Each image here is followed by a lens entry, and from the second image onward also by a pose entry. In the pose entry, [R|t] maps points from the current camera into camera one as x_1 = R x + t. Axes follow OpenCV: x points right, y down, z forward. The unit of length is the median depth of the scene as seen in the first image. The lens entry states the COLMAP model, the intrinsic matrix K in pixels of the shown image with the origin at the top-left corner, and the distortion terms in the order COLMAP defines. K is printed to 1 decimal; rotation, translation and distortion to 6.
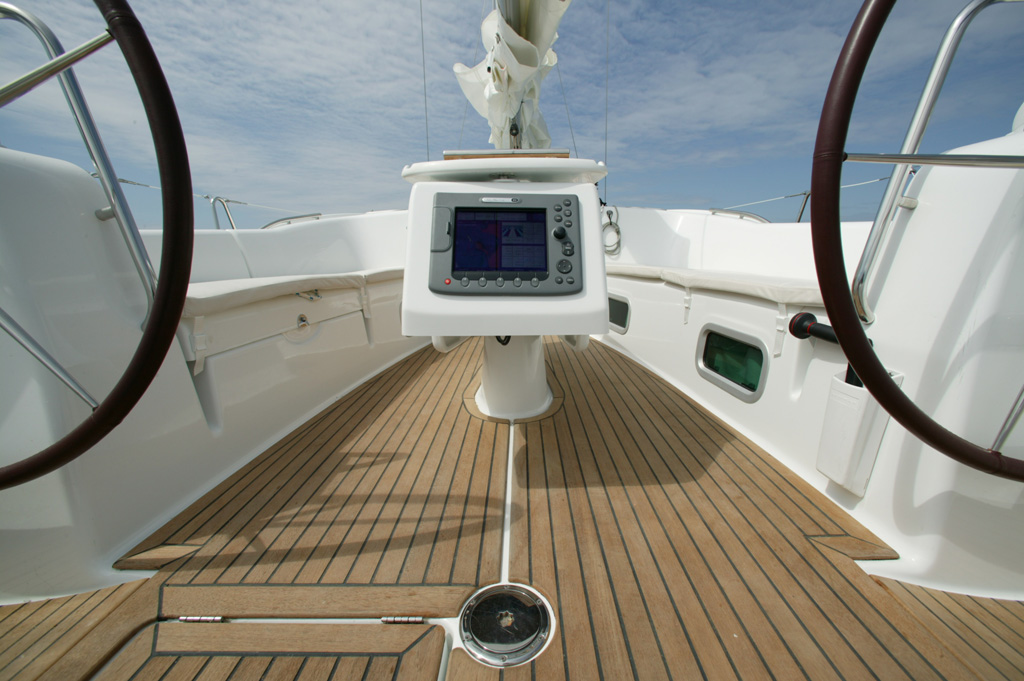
lens RADIAL K [[401.8, 0, 516.6], [0, 401.8, 341.5], [0, 0, 1]] dist [-0.003137, 0.000038]
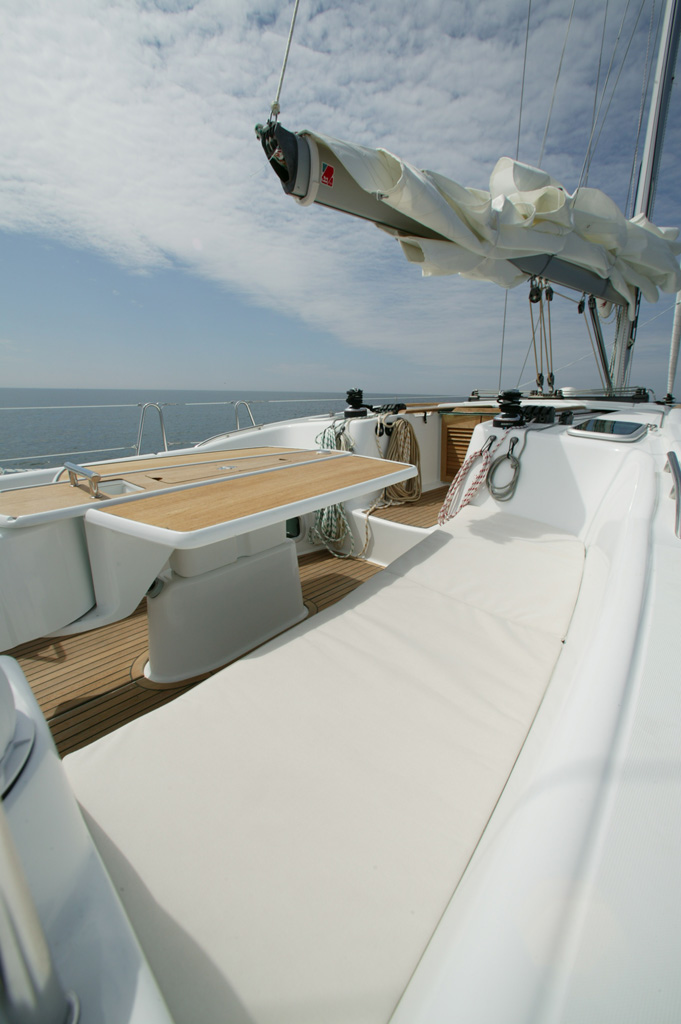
lens RADIAL K [[401.8, 0, 340.4], [0, 401.8, 507.3], [0, 0, 1]] dist [-0.003137, 0.000038]
pose [[0.707372, 0.189254, -0.681035, 1.805082], [-0.145820, 0.981836, 0.121385, -0.843886], [0.691637, 0.013444, 0.722120, 0.916229]]
